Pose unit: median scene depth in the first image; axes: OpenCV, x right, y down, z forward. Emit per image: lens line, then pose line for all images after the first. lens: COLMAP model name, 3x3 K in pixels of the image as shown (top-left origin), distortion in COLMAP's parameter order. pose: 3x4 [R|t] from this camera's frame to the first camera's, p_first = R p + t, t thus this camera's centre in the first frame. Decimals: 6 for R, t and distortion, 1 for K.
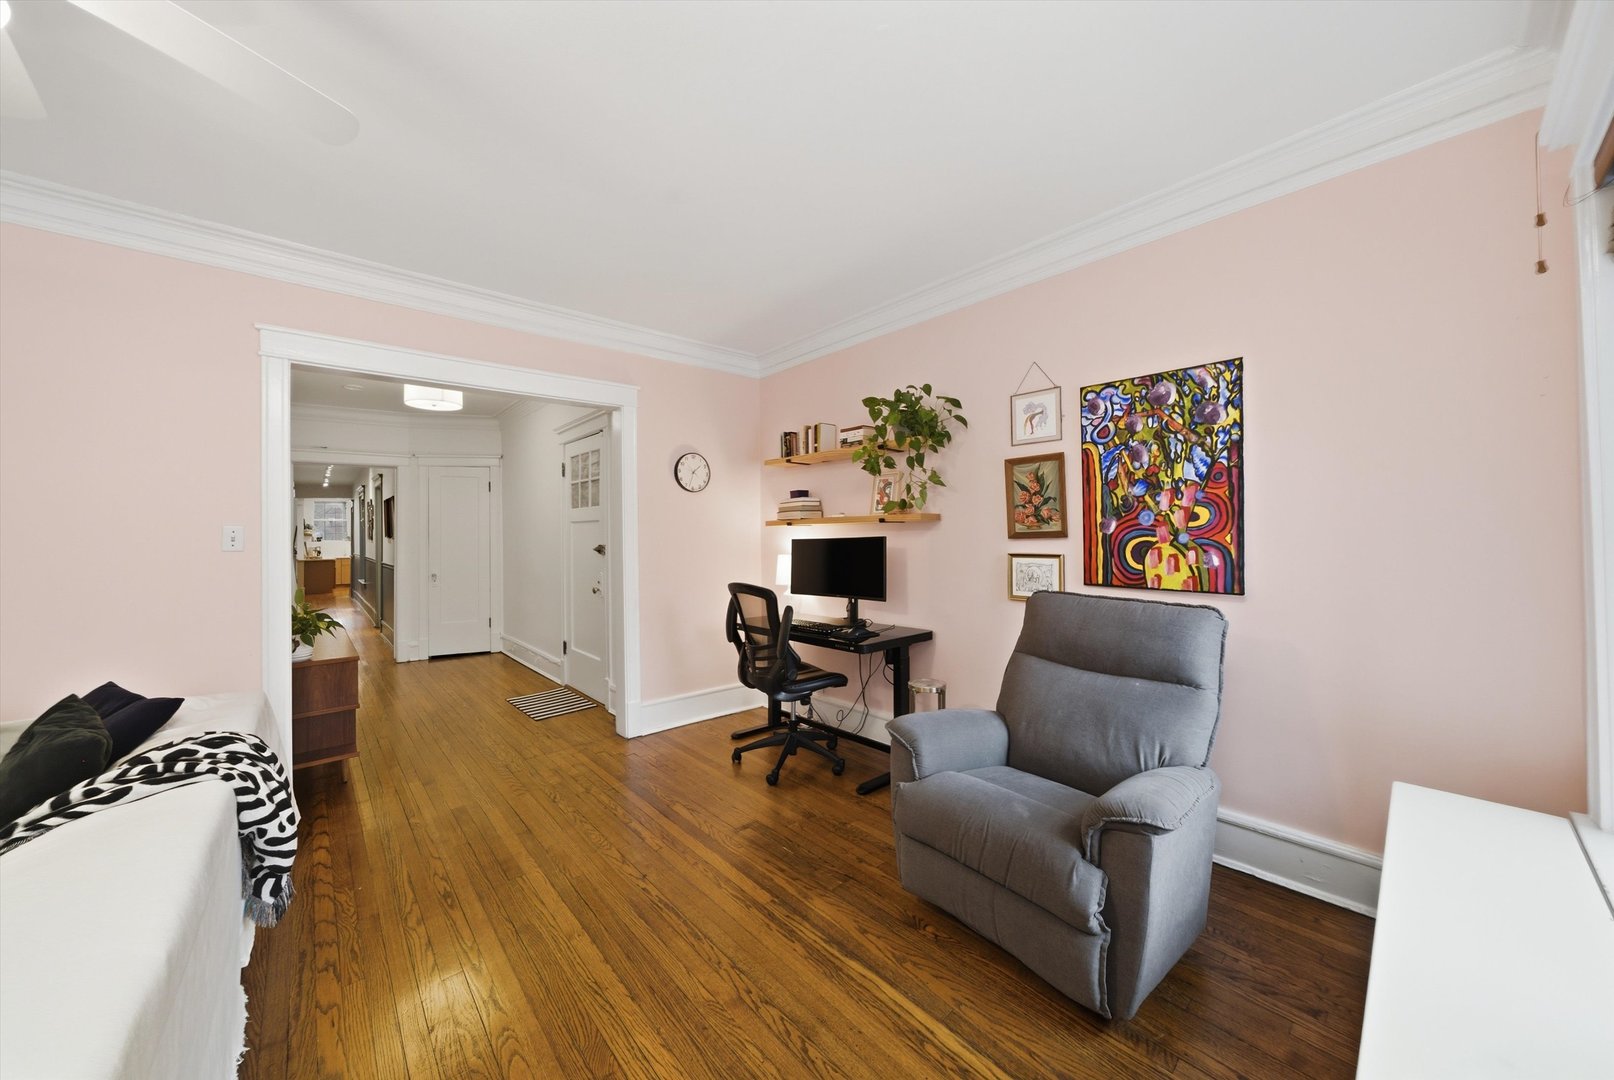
lens RADIAL K [[562.1, 0, 800.1], [0, 562.1, 535.2], [0, 0, 1]] dist [-0.004897, 0.001827]
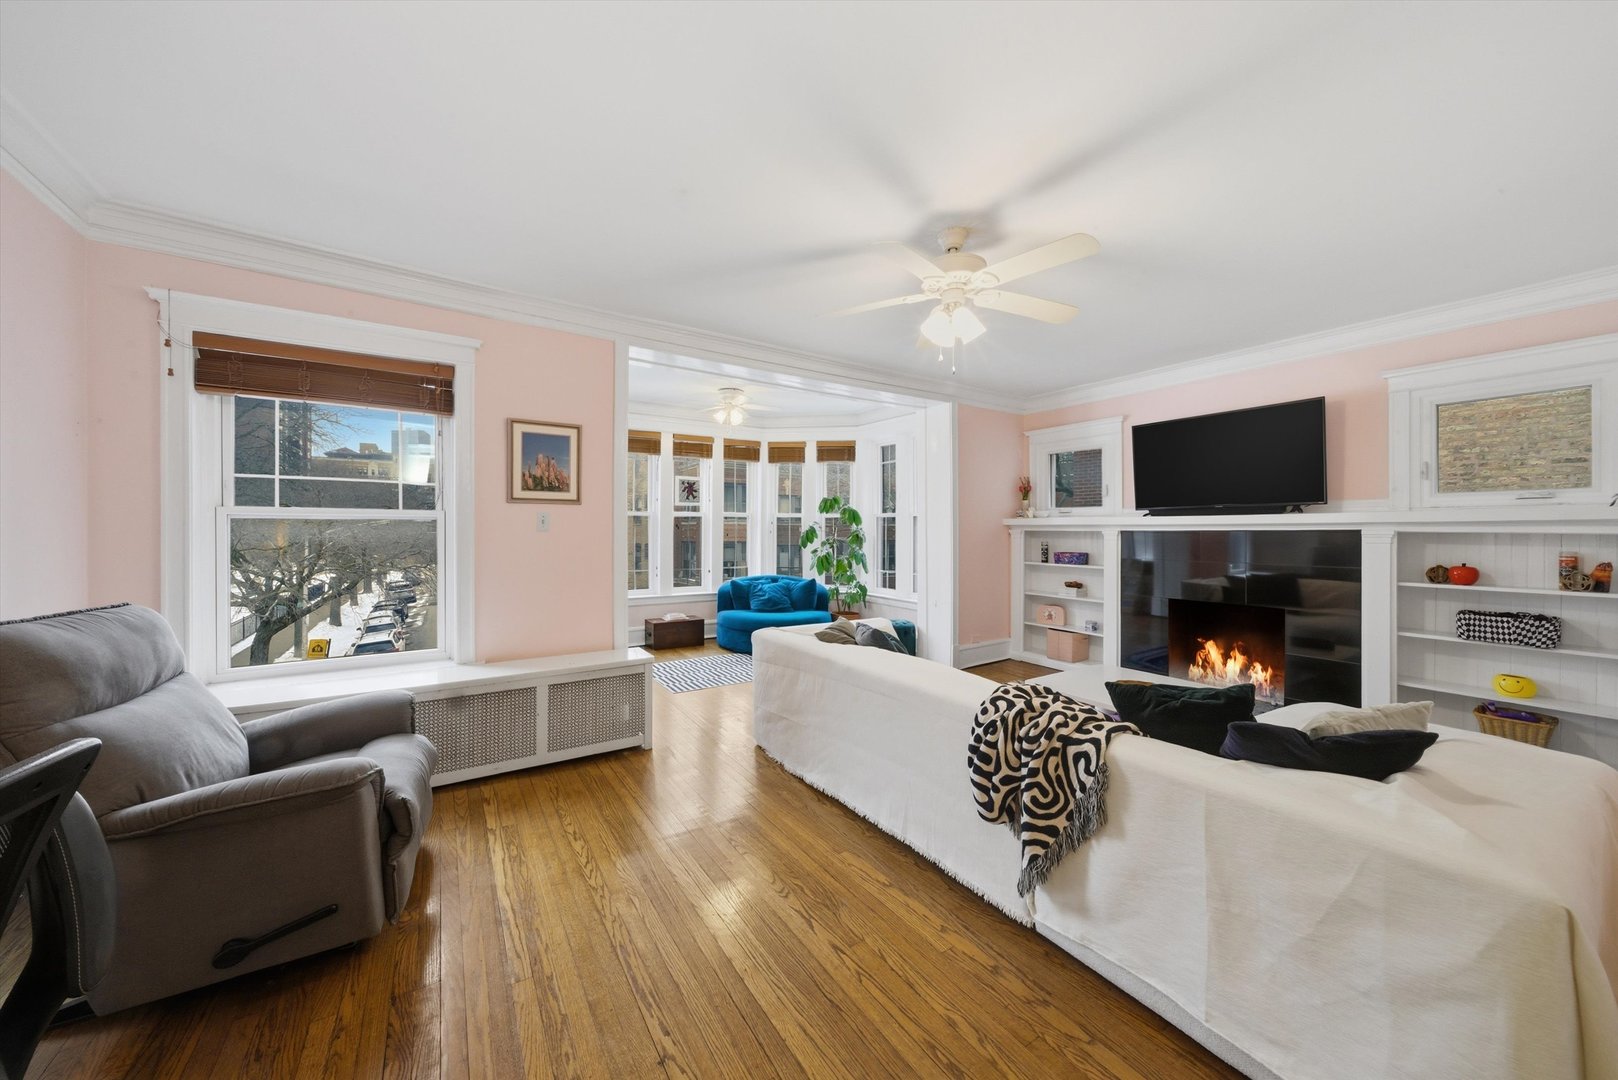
lens RADIAL K [[563.4, 0, 807.7], [0, 563.4, 531.0], [0, 0, 1]] dist [-0.004897, 0.001827]
pose [[-0.989173, 0.009648, 0.146435, -0.493188], [0.009627, 0.999953, -0.000857, 0.010324], [-0.146436, 0.000562, -0.989220, 1.464754]]
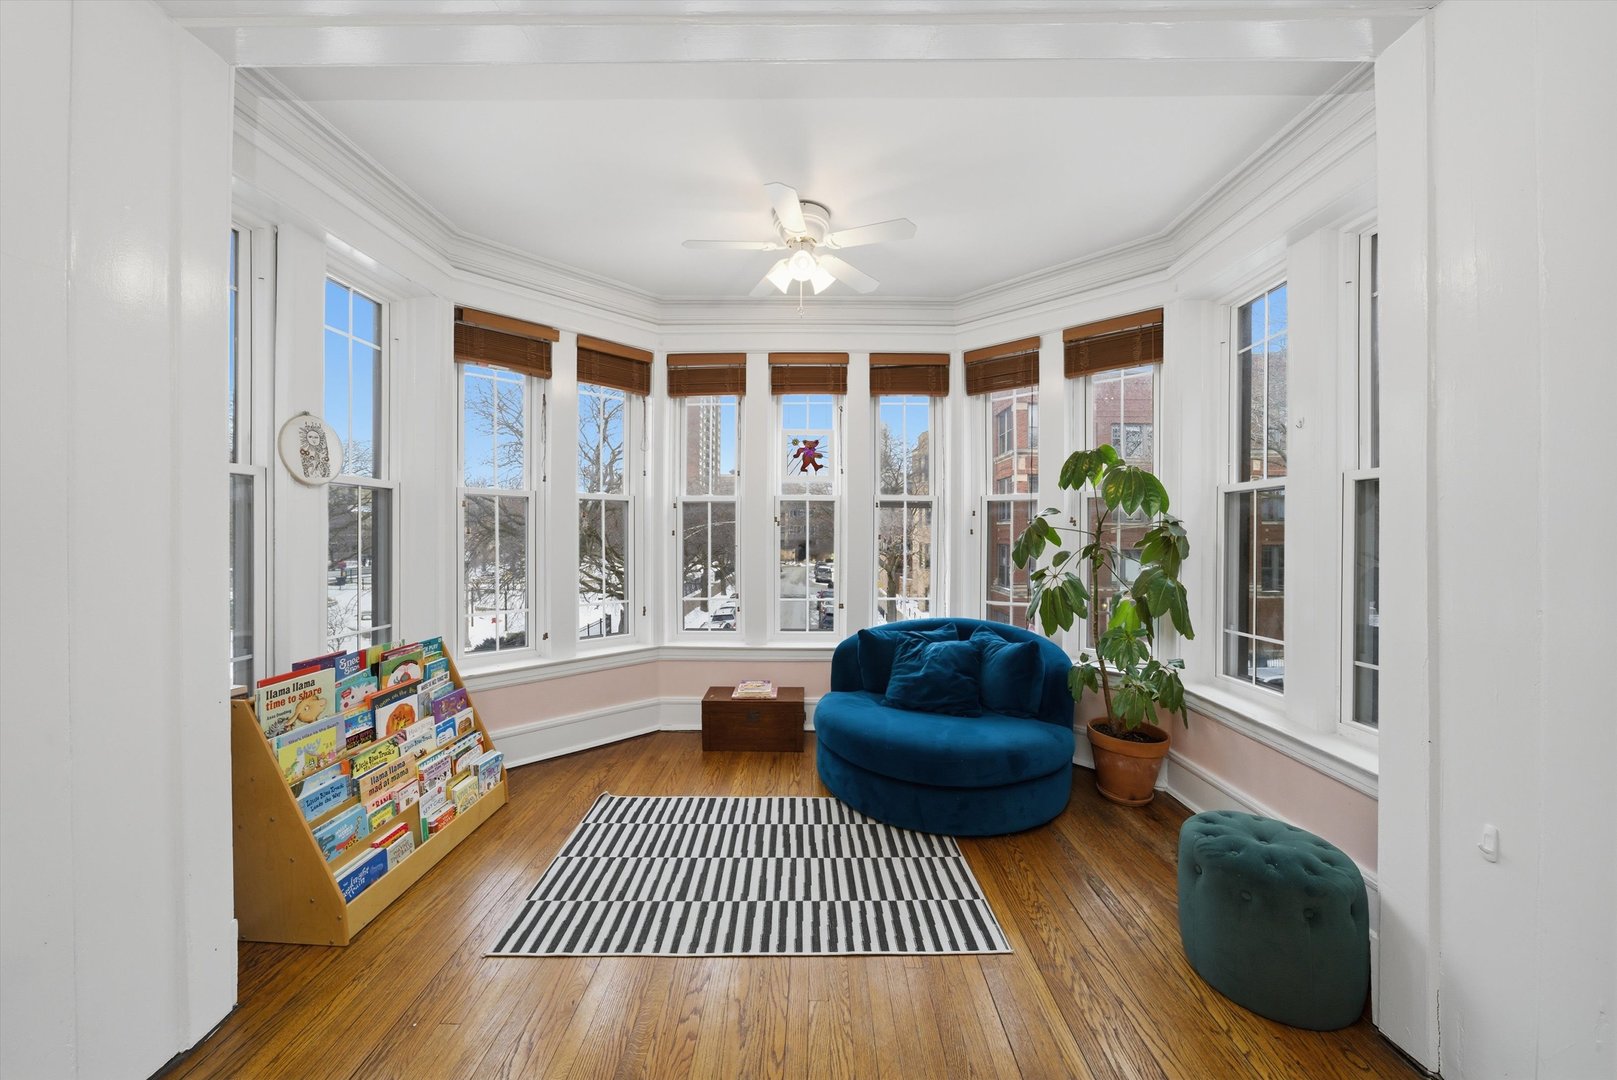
lens RADIAL K [[563.1, 0, 805.1], [0, 563.1, 535.7], [0, 0, 1]] dist [-0.004897, 0.001827]
pose [[-0.736442, 0.003311, 0.676492, -0.555022], [0.006288, 0.999978, 0.001951, 0.019842], [-0.676471, 0.005691, -0.736447, -0.097978]]
